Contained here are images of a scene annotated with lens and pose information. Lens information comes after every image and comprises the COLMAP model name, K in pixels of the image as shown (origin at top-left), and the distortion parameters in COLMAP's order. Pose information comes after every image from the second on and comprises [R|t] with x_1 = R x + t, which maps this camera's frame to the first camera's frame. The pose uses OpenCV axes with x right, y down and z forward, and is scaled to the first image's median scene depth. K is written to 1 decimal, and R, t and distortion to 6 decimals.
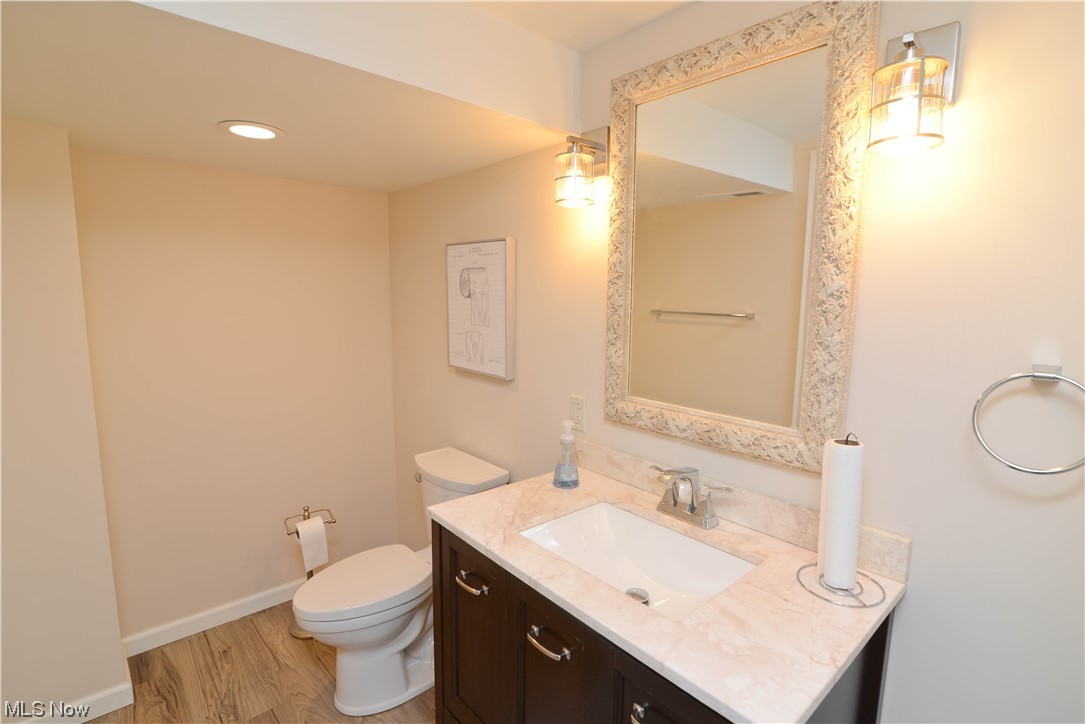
lens RADIAL K [[508.5, 0, 541.8], [0, 508.5, 366.6], [0, 0, 1]] dist [-0.020074, 0.000360]
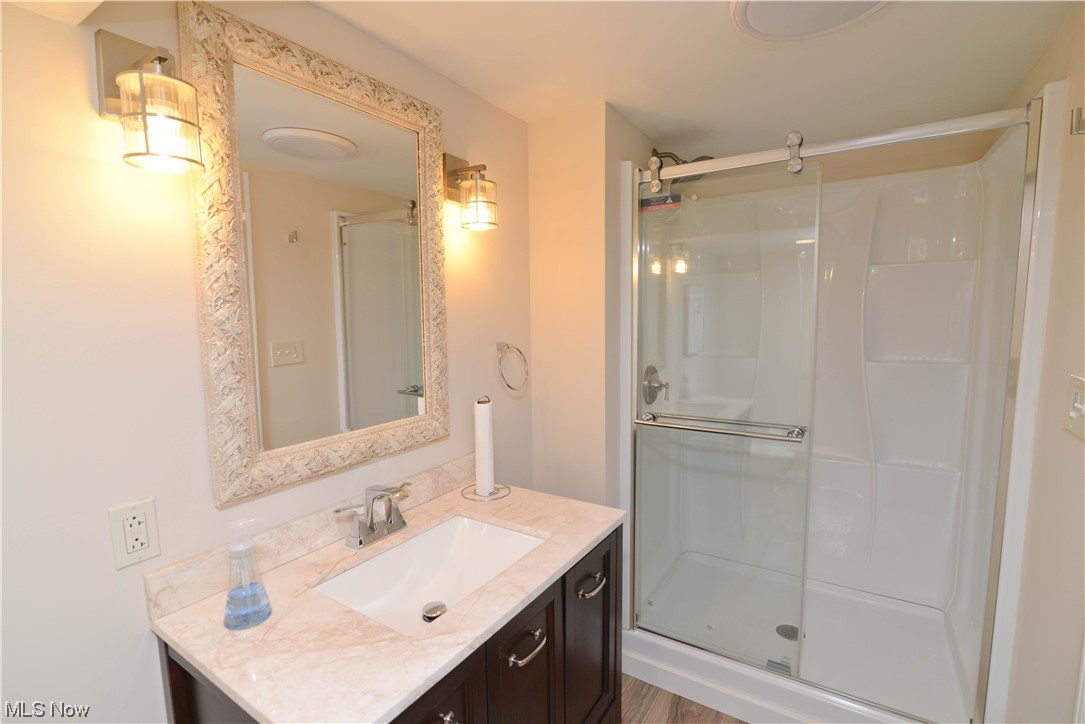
lens RADIAL K [[508.5, 0, 541.8], [0, 508.5, 366.6], [0, 0, 1]] dist [-0.020074, 0.000360]
pose [[-0.277536, -0.114808, 0.953831, -0.747537], [0.144541, 0.976543, 0.159598, -0.147366], [-0.949780, 0.182162, -0.254431, 0.917699]]
